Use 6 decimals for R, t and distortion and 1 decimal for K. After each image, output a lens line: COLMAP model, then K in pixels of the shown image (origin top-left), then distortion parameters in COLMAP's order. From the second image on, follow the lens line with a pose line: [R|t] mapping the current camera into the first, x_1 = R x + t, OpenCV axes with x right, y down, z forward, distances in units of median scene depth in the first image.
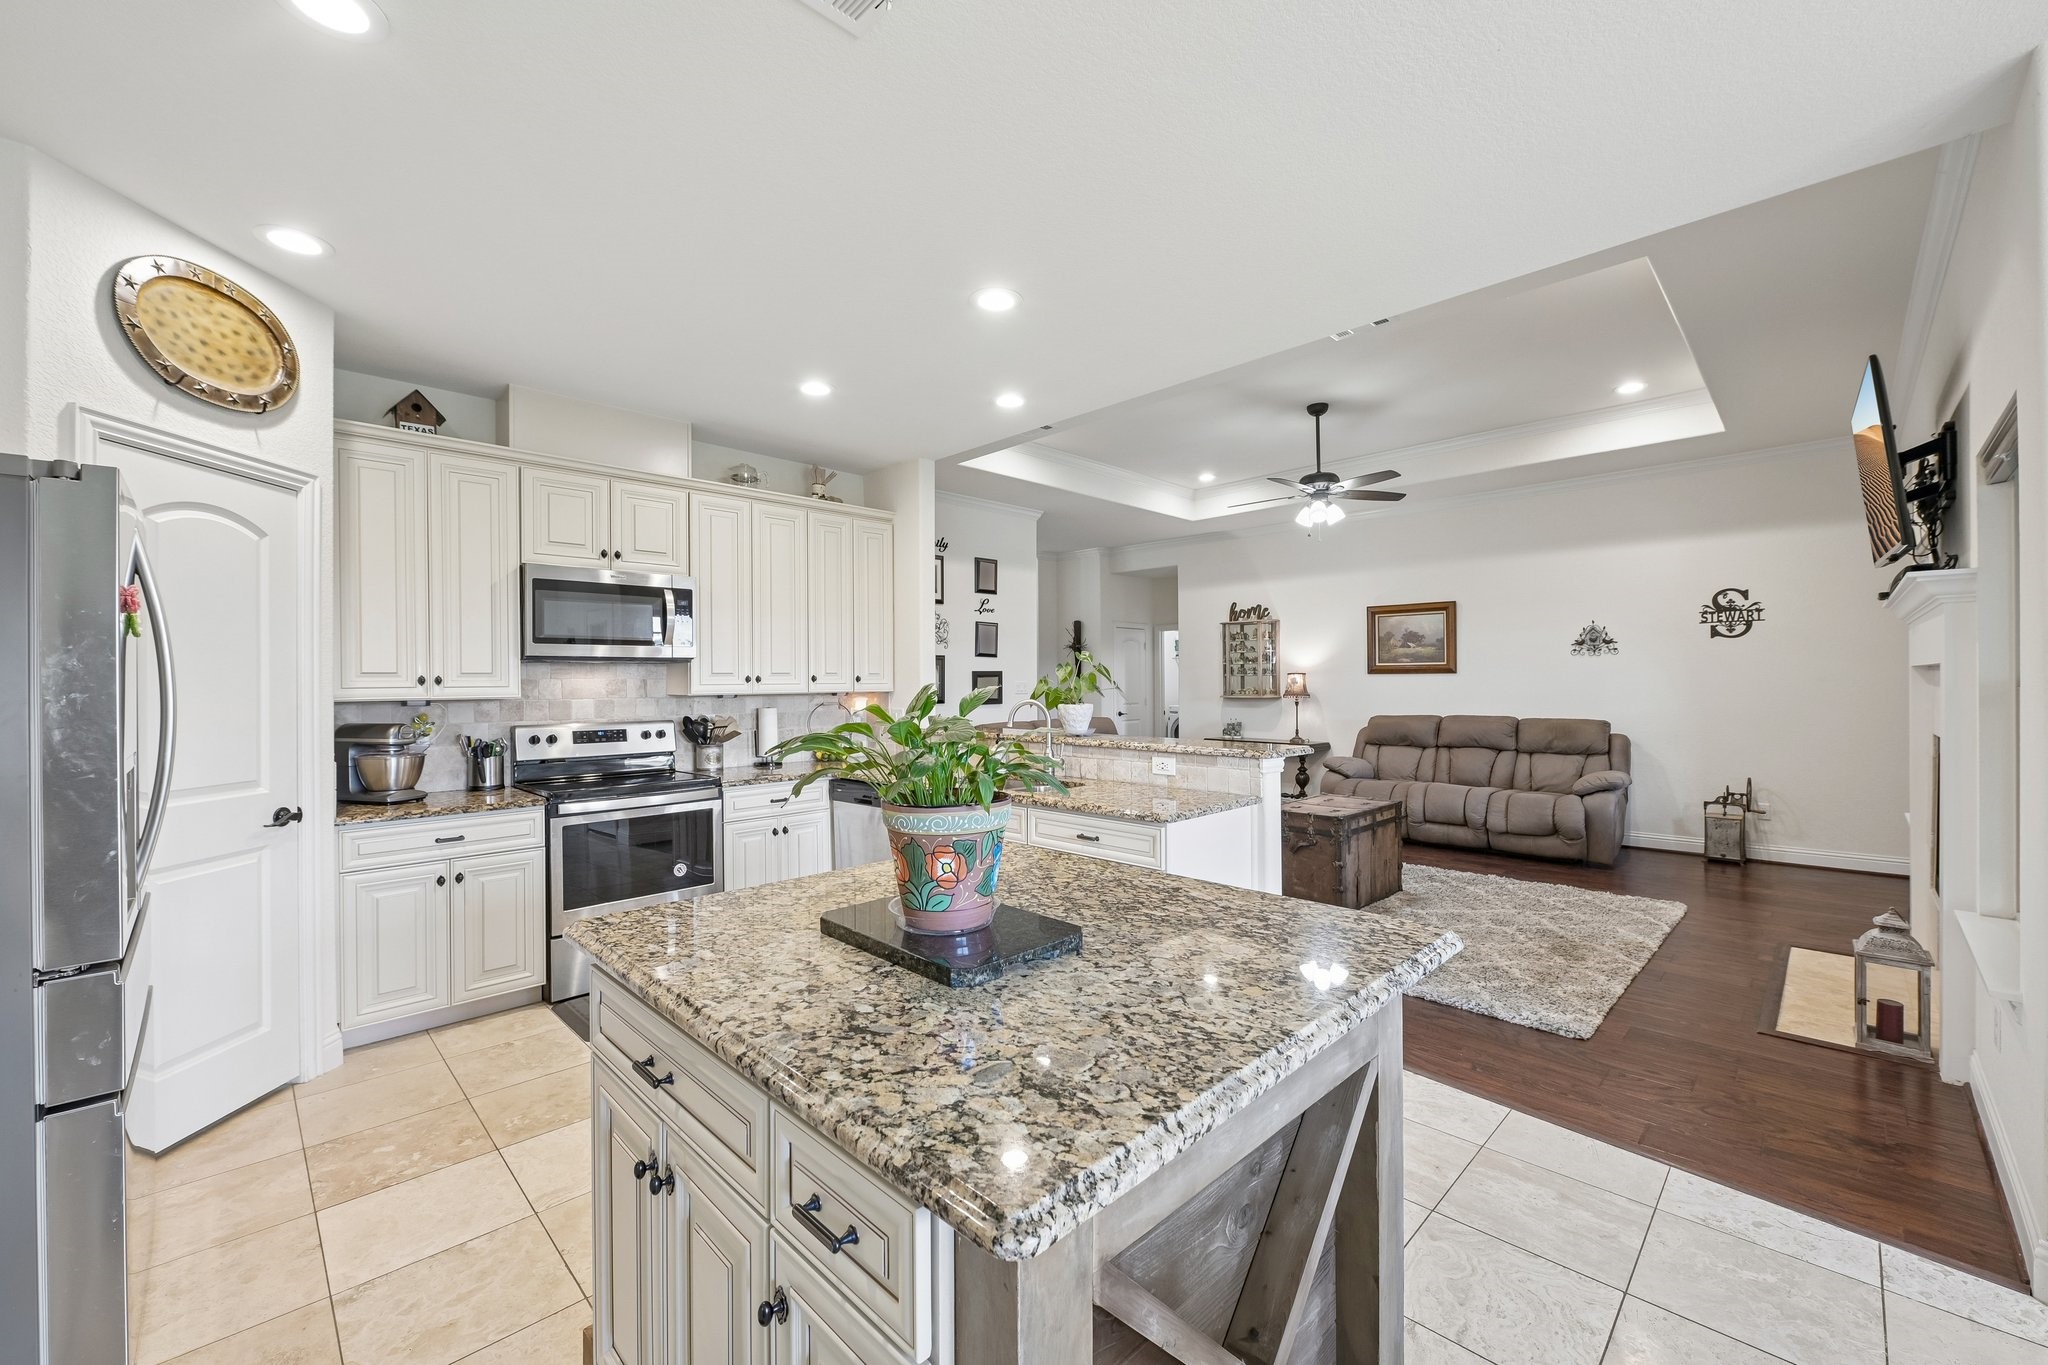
lens RADIAL K [[824.5, 0, 1025.1], [0, 824.5, 680.8], [0, 0, 1]] dist [0.000935, 0.000050]
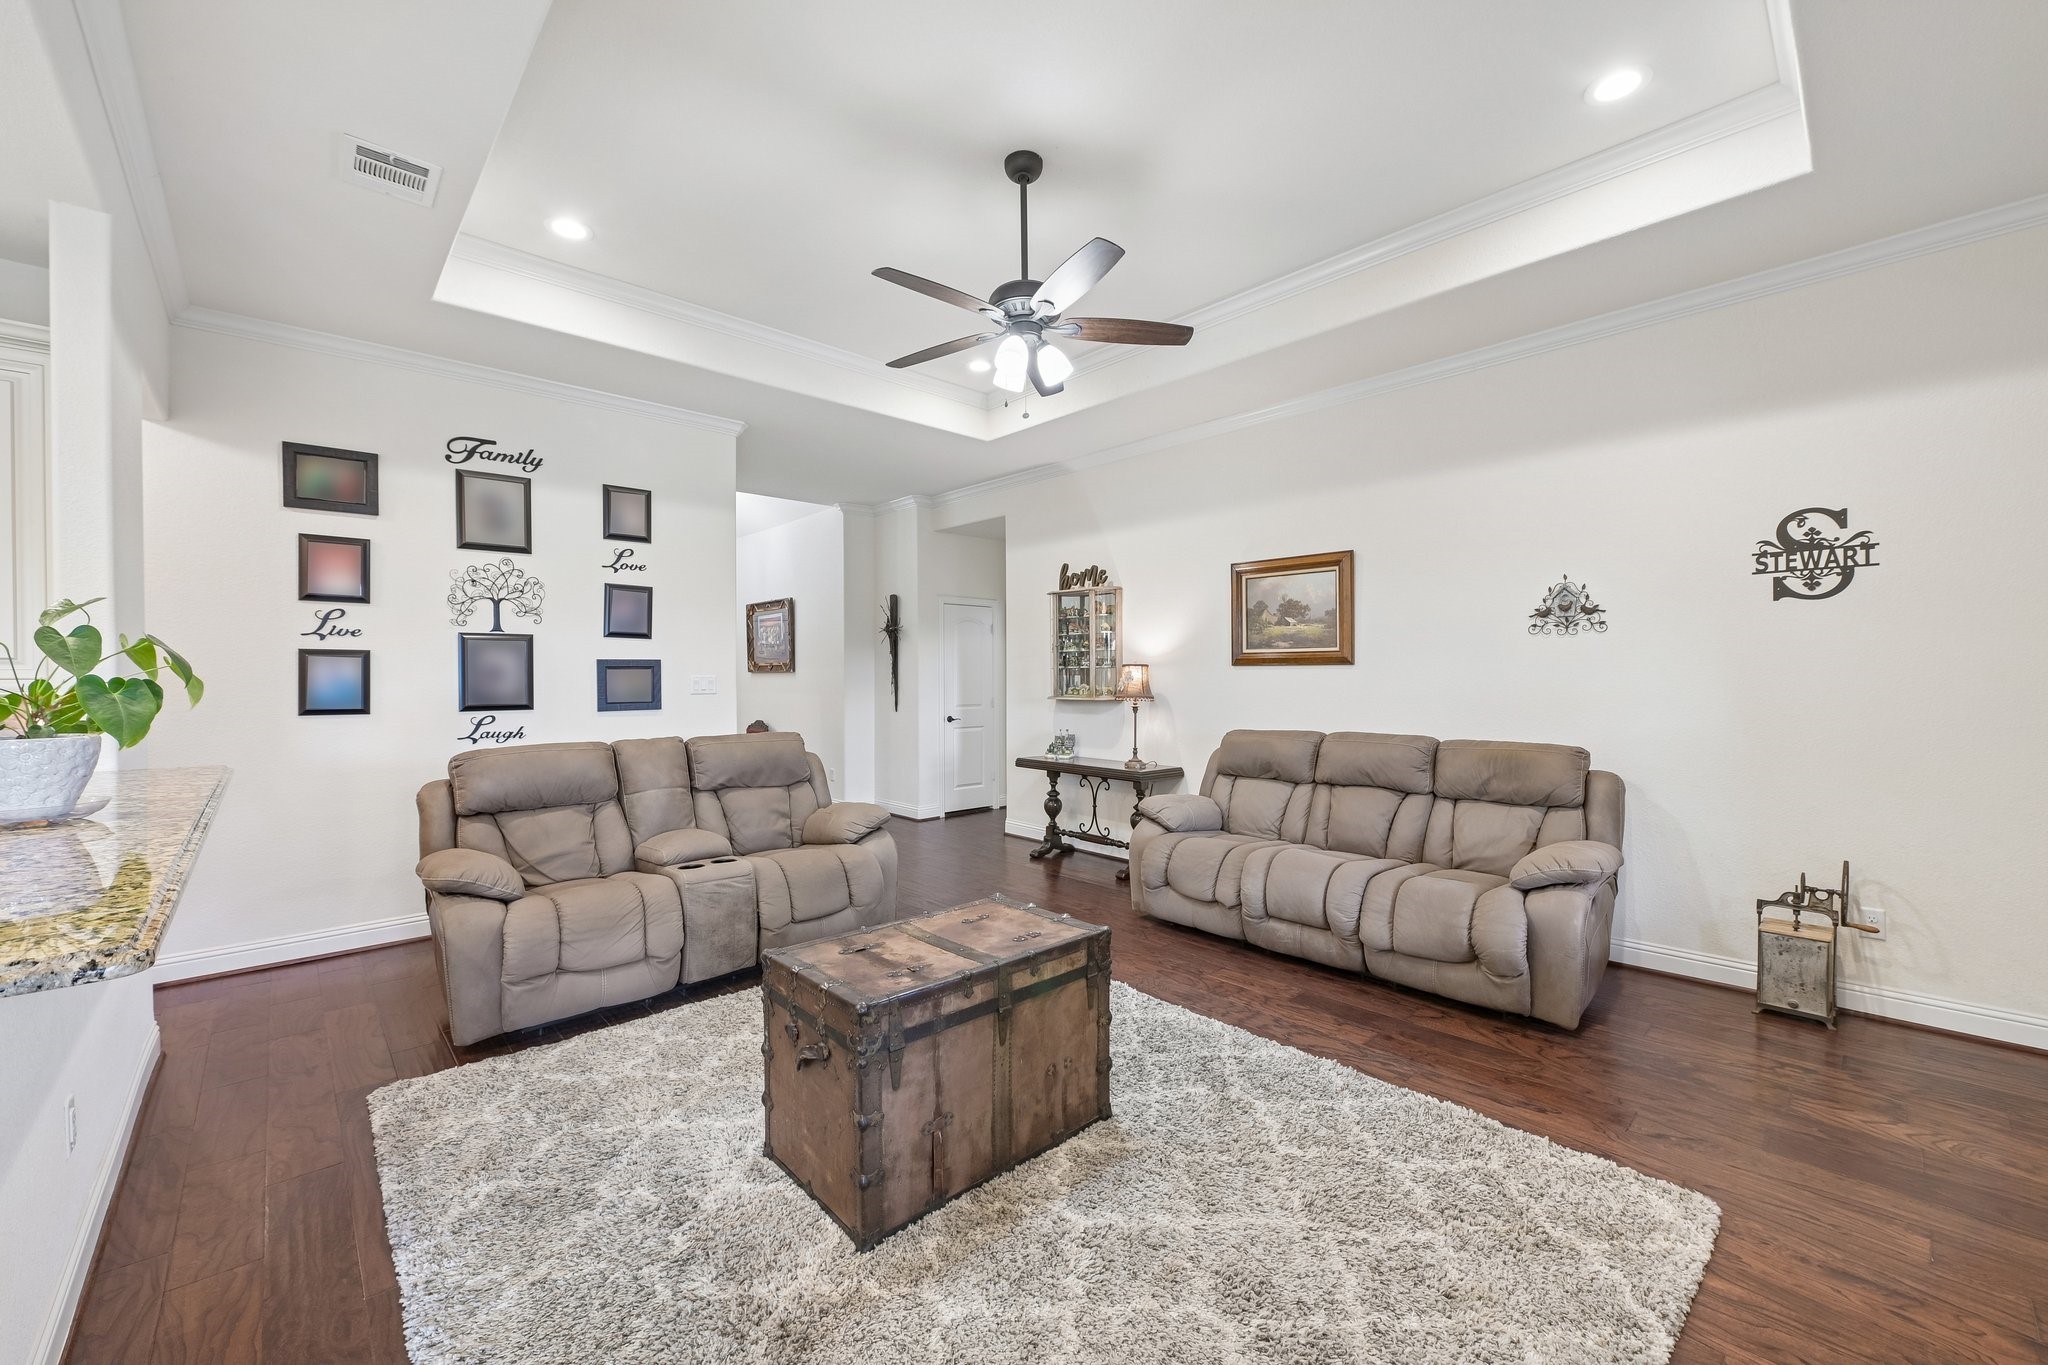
lens RADIAL K [[817.3, 0, 1024.0], [0, 817.3, 682.5], [0, 0, 1]] dist [-0.002216, -0.000218]
pose [[0.999371, 0.003369, -0.035314, 0.325030], [-0.003018, 0.999946, 0.009982, -0.001069], [0.035346, -0.009869, 0.999326, 0.405718]]
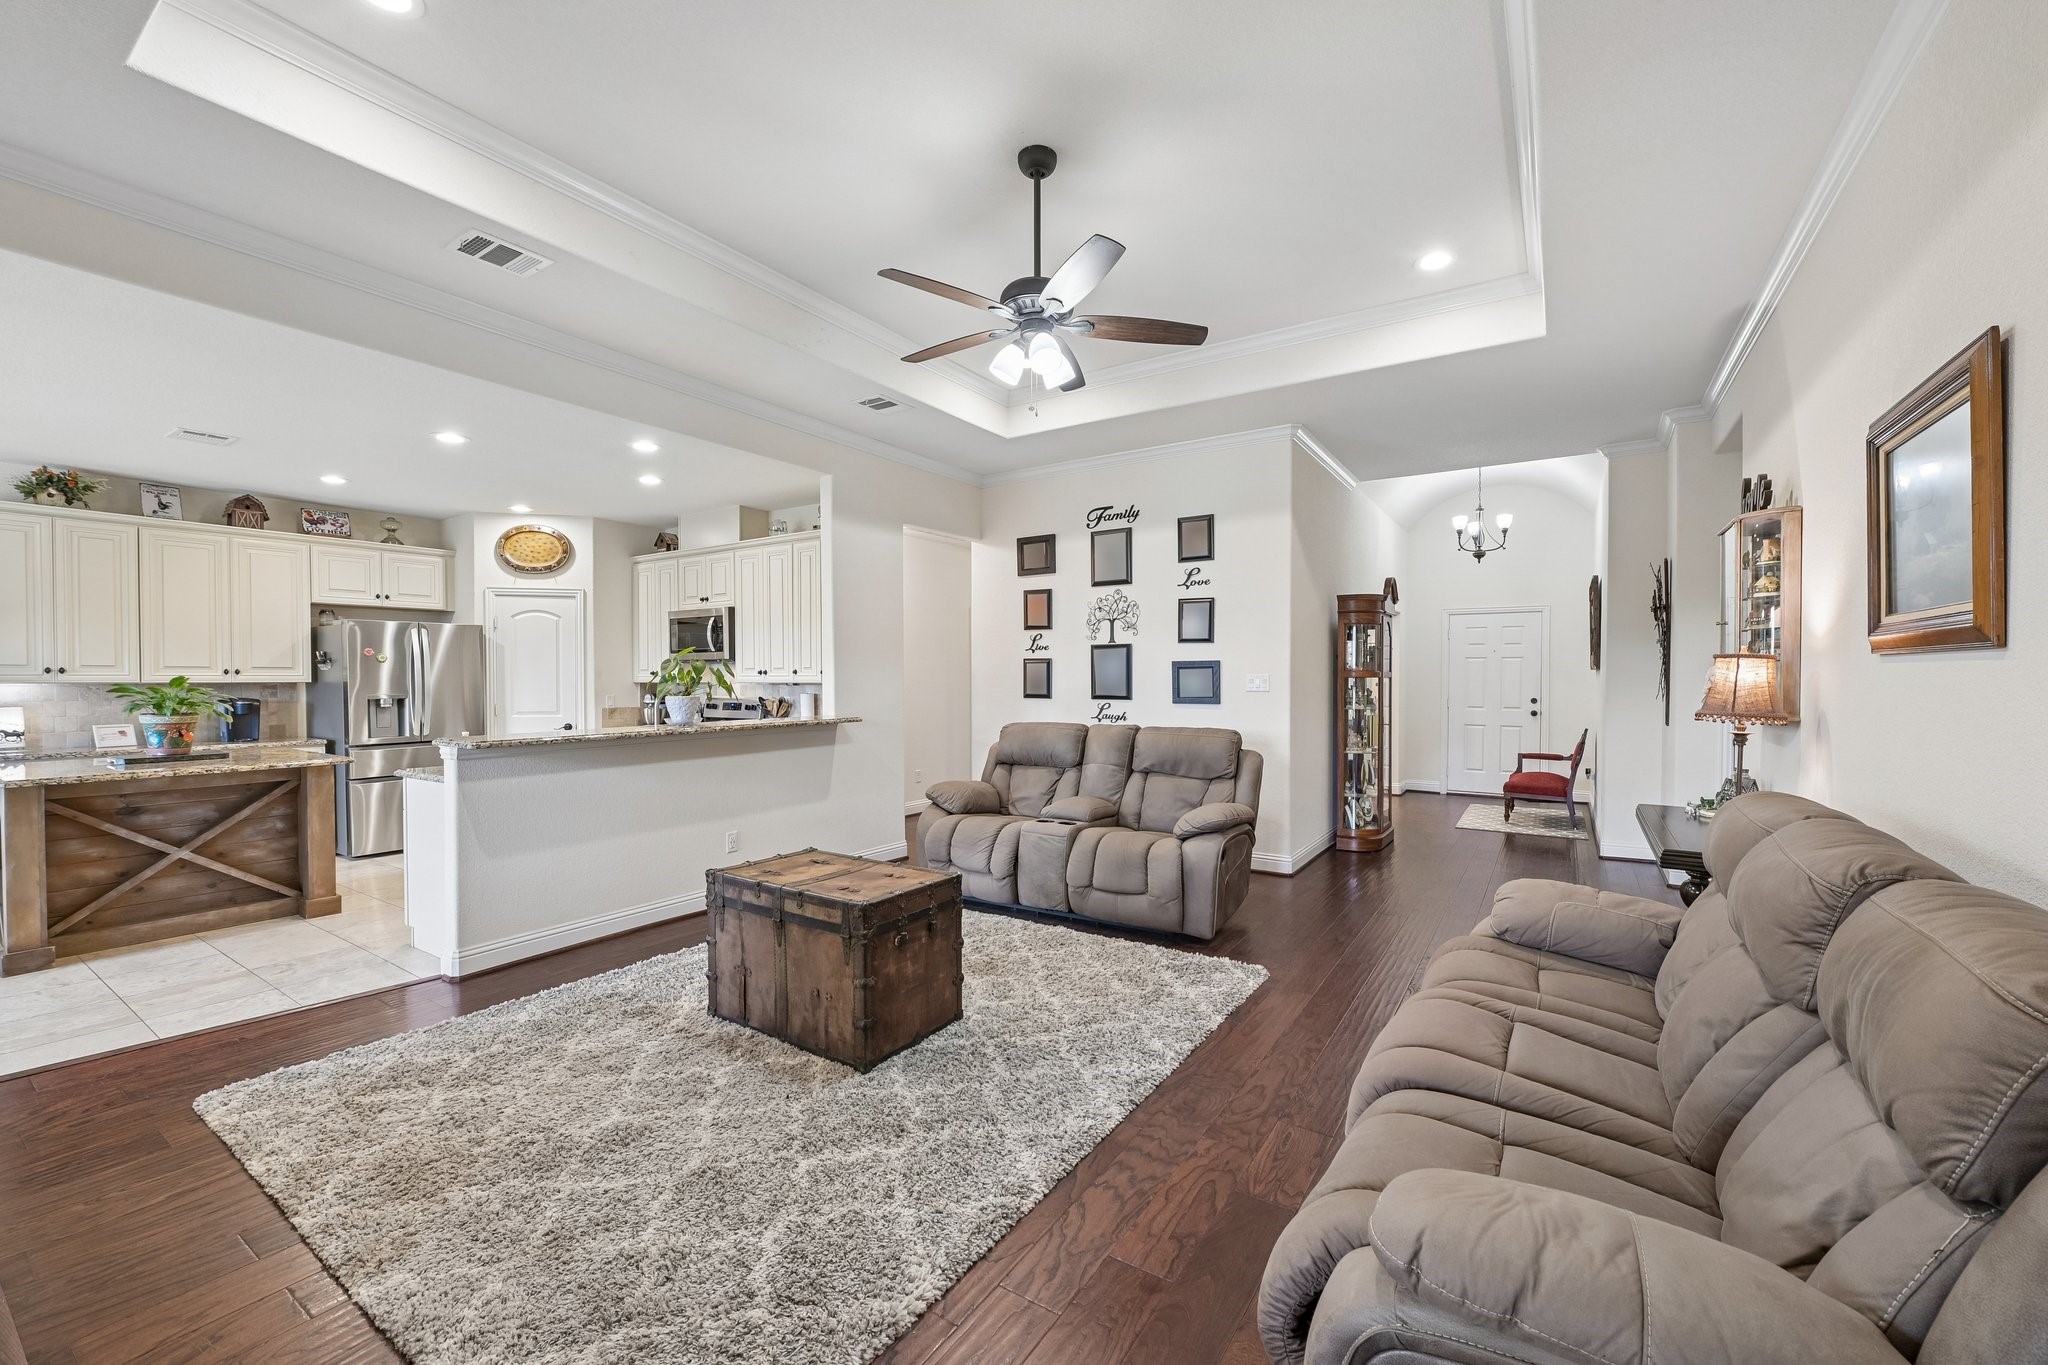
lens RADIAL K [[814.2, 0, 1017.2], [0, 814.2, 691.7], [0, 0, 1]] dist [-0.000457, -0.000002]
pose [[0.200413, 0.025295, -0.979385, 0.754080], [0.000980, 0.999661, 0.026019, -0.003258], [0.979711, -0.006174, 0.200321, 0.761968]]
